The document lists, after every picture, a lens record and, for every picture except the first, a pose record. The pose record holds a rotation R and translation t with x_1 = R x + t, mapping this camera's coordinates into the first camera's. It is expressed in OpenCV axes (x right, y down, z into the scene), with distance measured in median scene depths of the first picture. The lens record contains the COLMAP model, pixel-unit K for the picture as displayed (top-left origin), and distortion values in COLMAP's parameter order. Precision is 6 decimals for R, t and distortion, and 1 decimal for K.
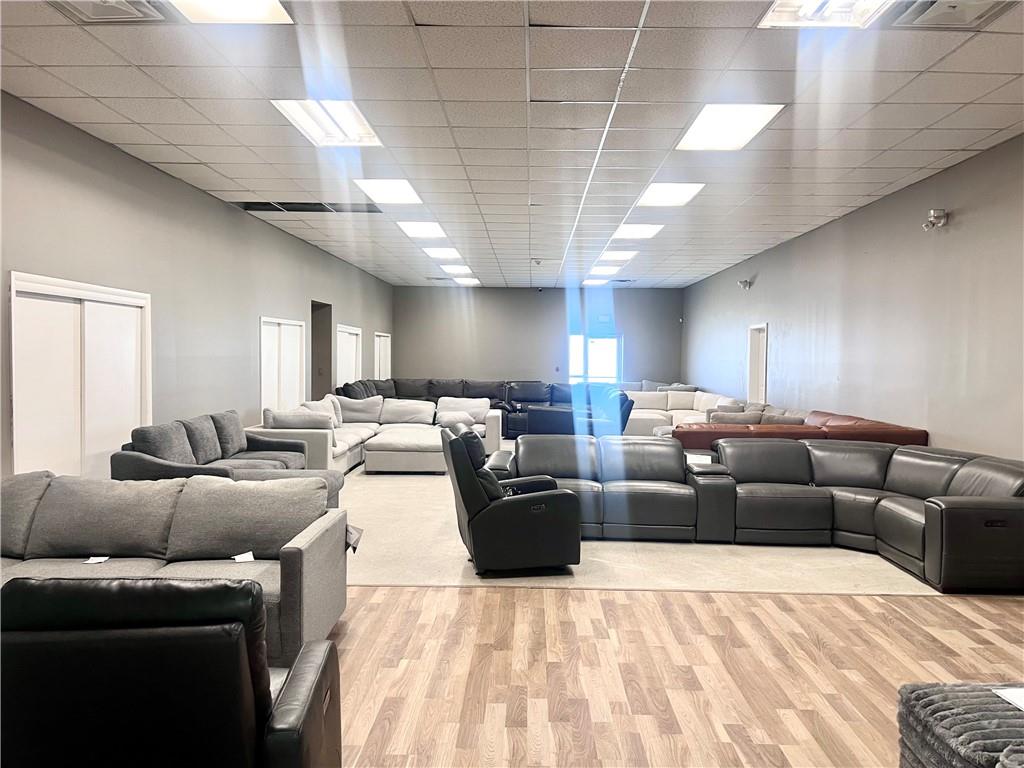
lens RADIAL K [[768.6, 0, 532.4], [0, 768.6, 378.0], [0, 0, 1]] dist [0.063430, -0.067272]
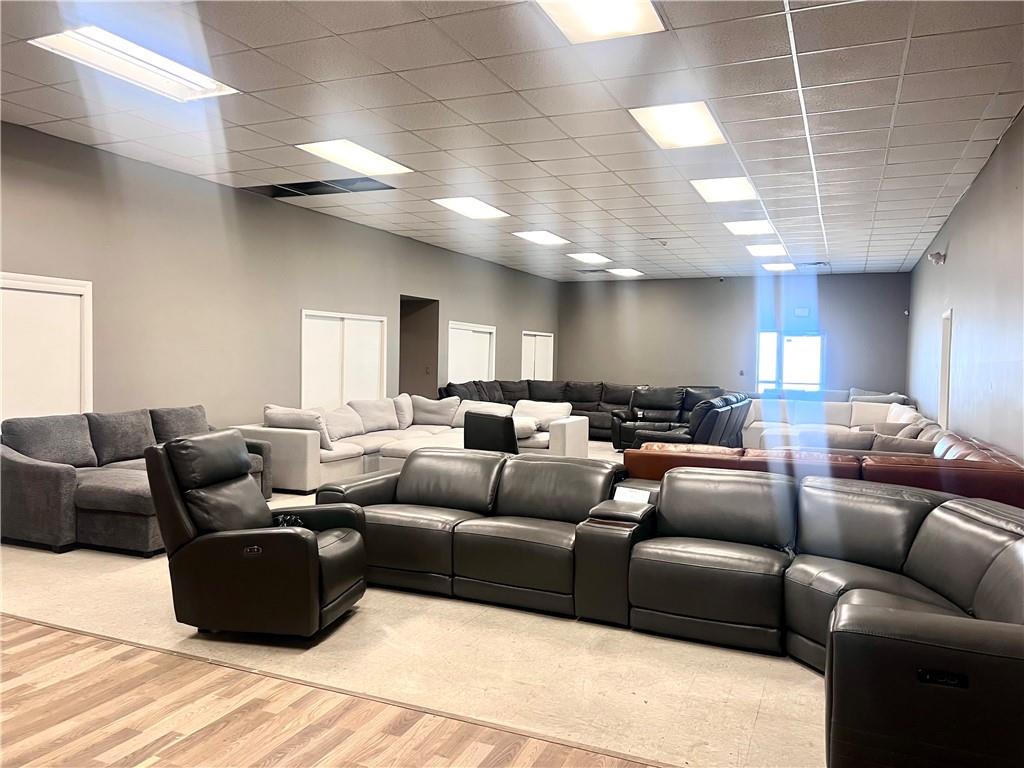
lens RADIAL K [[768.6, 0, 512.9], [0, 768.6, 390.9], [0, 0, 1]] dist [0.063430, -0.067272]
pose [[0.920560, 0.020828, -0.390046, 0.383020], [-0.017468, 0.999773, 0.012159, 0.006750], [0.390211, -0.004380, 0.920715, 0.328518]]
